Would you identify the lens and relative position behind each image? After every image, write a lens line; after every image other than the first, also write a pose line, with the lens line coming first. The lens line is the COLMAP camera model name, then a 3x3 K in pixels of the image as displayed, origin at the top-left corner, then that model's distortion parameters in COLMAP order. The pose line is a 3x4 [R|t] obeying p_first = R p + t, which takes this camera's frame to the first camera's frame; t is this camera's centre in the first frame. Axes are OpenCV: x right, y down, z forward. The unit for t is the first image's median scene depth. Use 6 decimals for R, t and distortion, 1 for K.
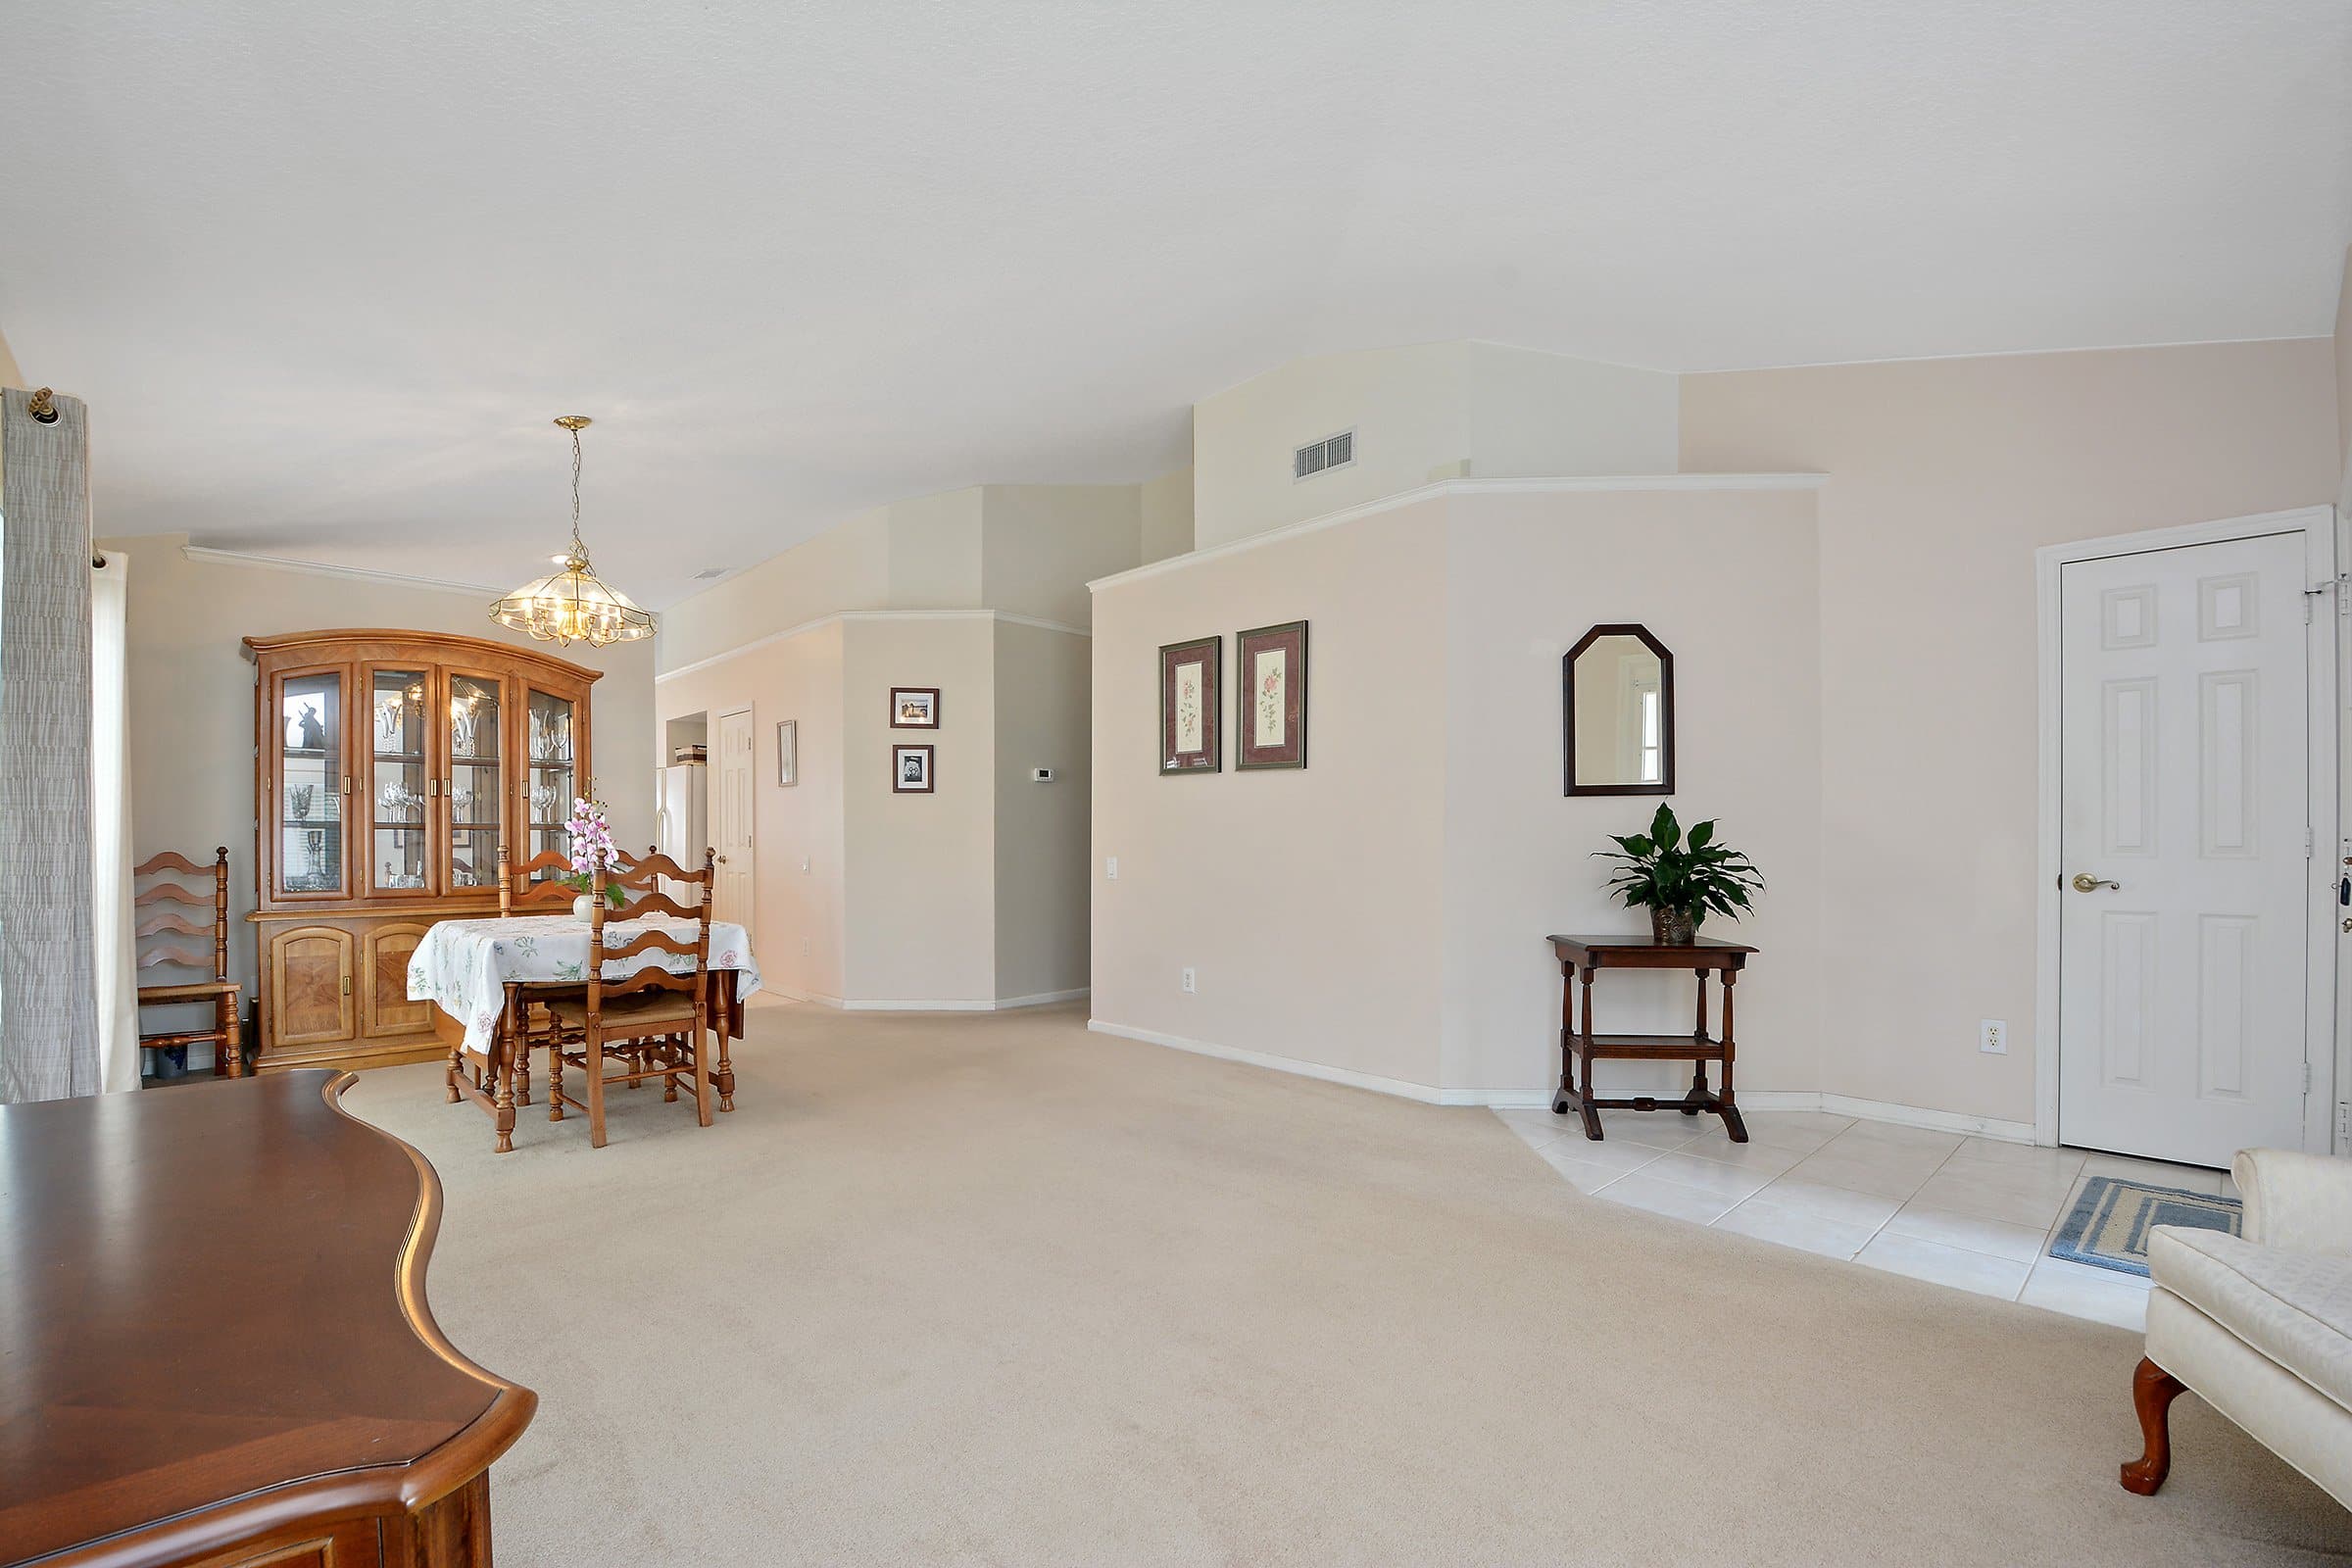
lens RADIAL K [[1047.9, 0, 1162.8], [0, 1047.9, 846.1], [0, 0, 1]] dist [0.018332, -0.020030]
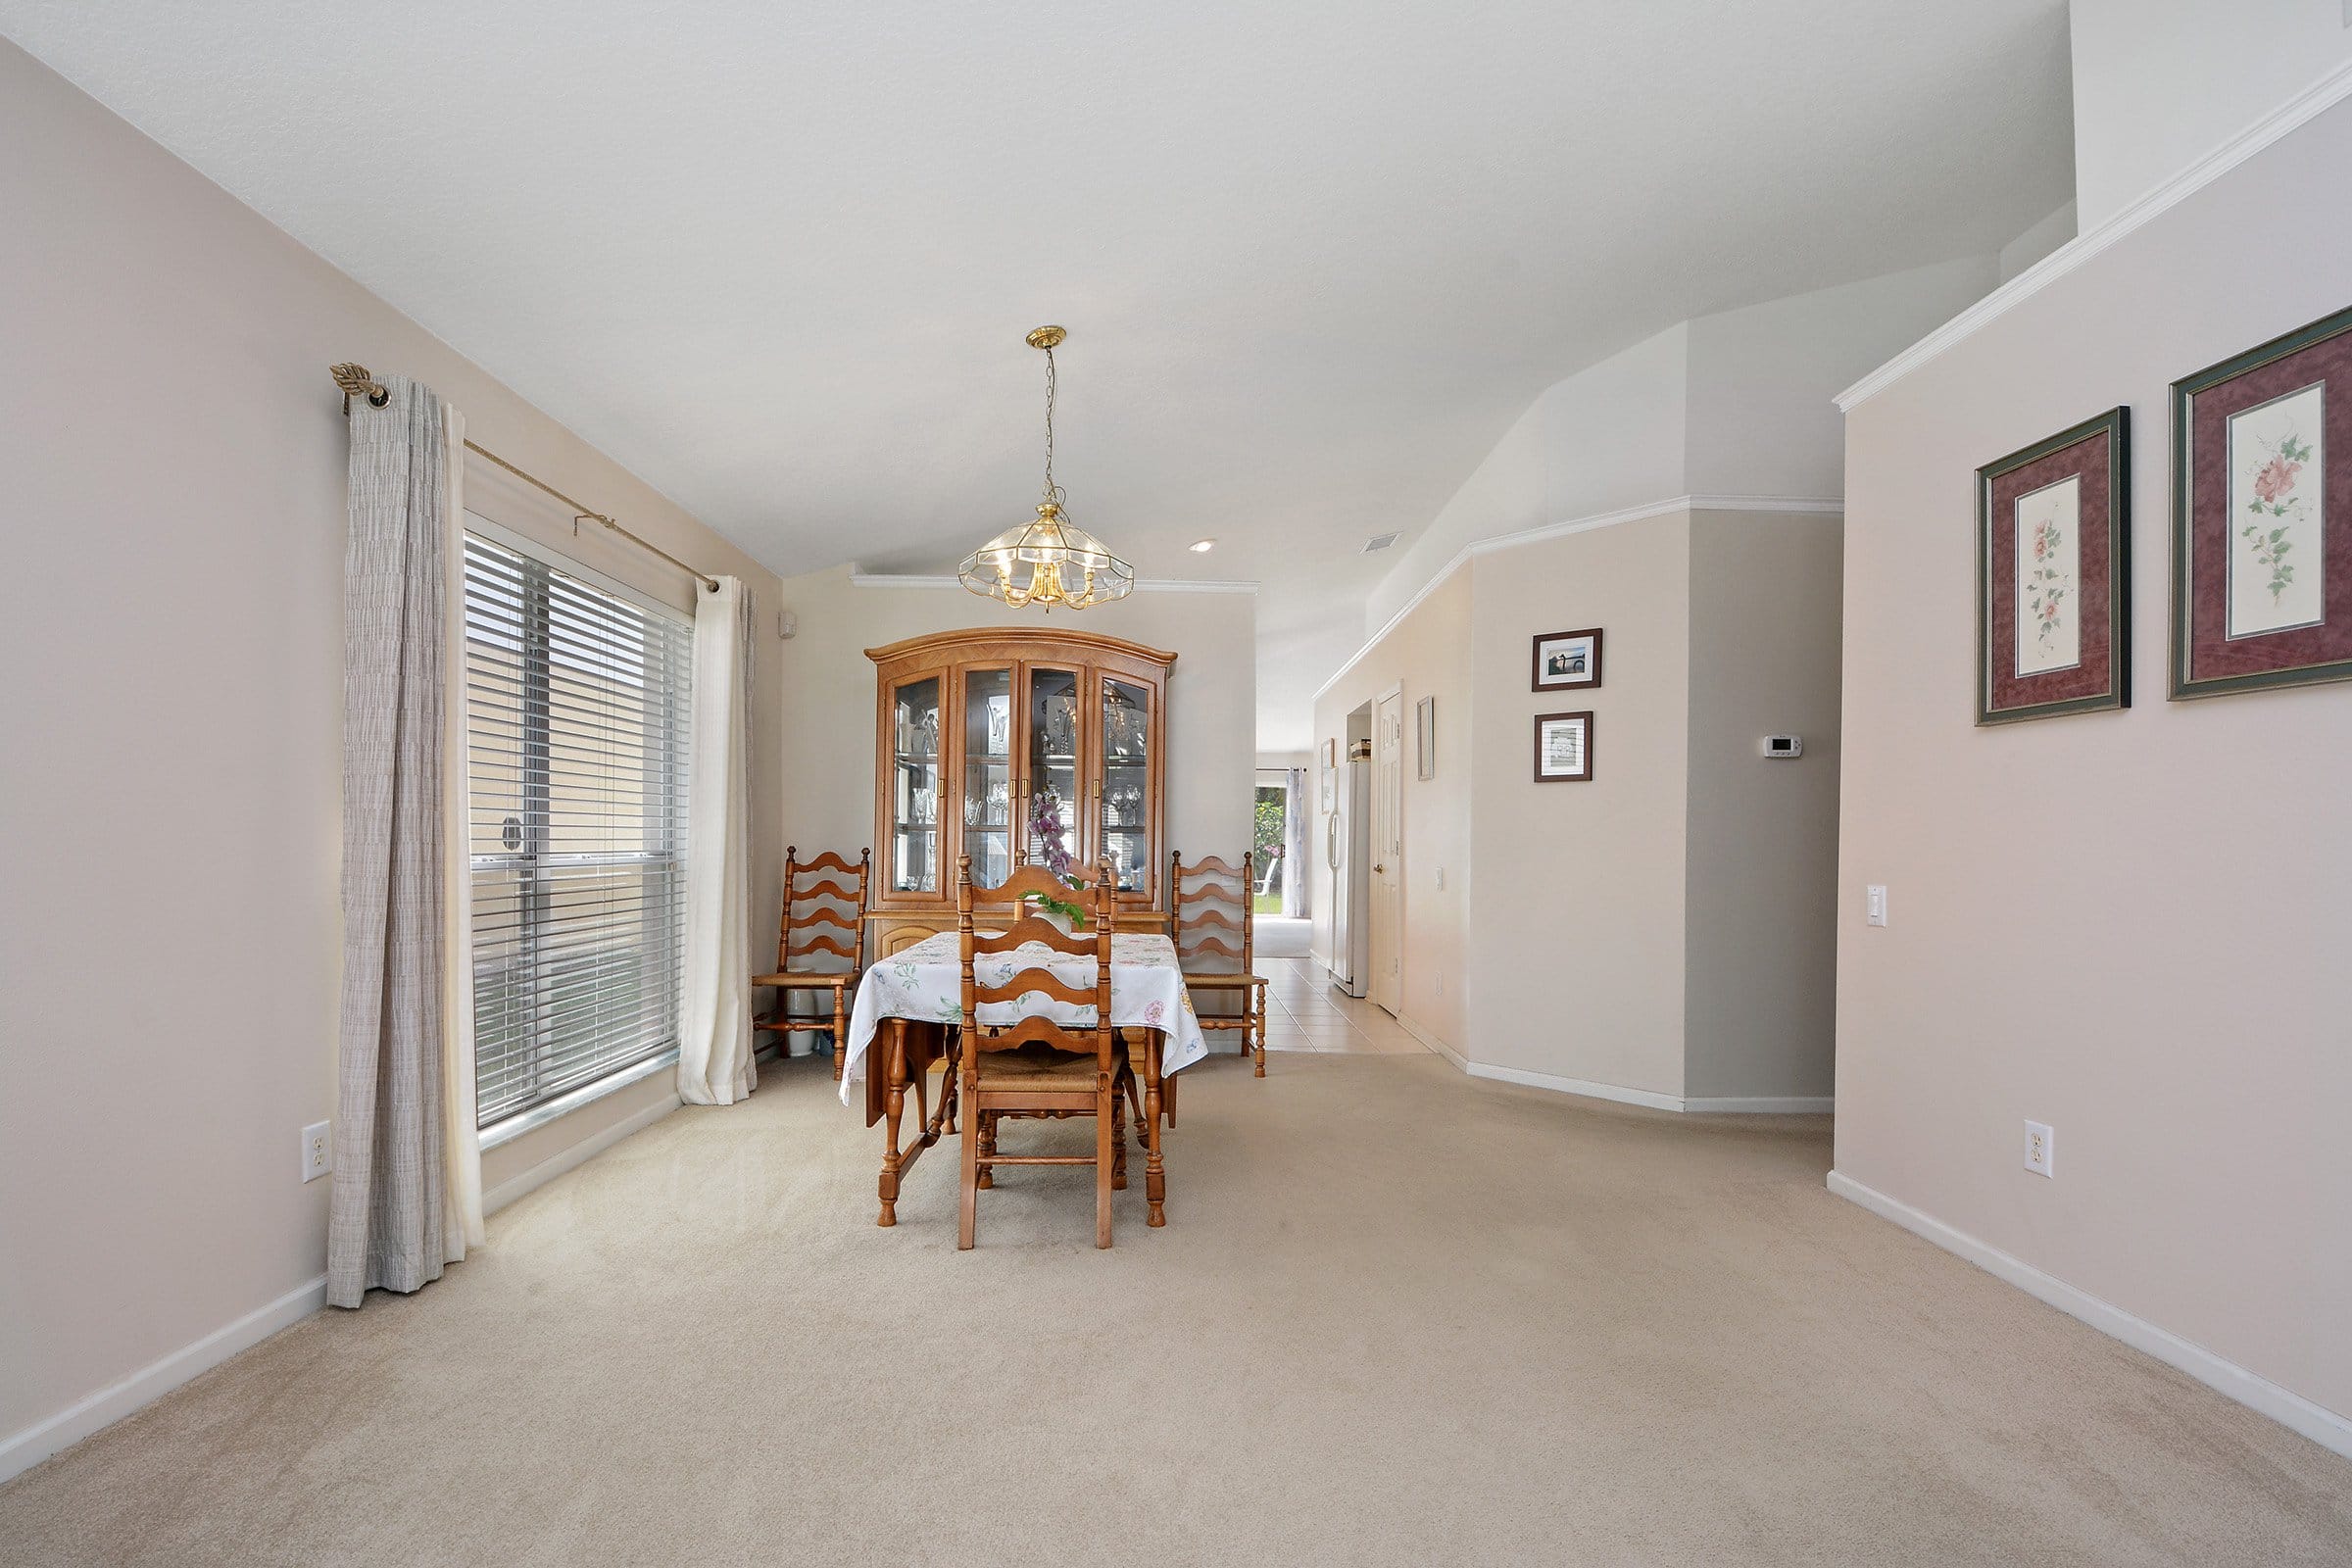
lens RADIAL K [[1047.9, 0, 1162.8], [0, 1047.9, 846.1], [0, 0, 1]] dist [0.018332, -0.020030]
pose [[0.729686, 0.009748, -0.683713, 0.062410], [-0.013947, 0.999903, -0.000628, -0.004459], [0.683640, 0.009994, 0.729751, 0.394781]]
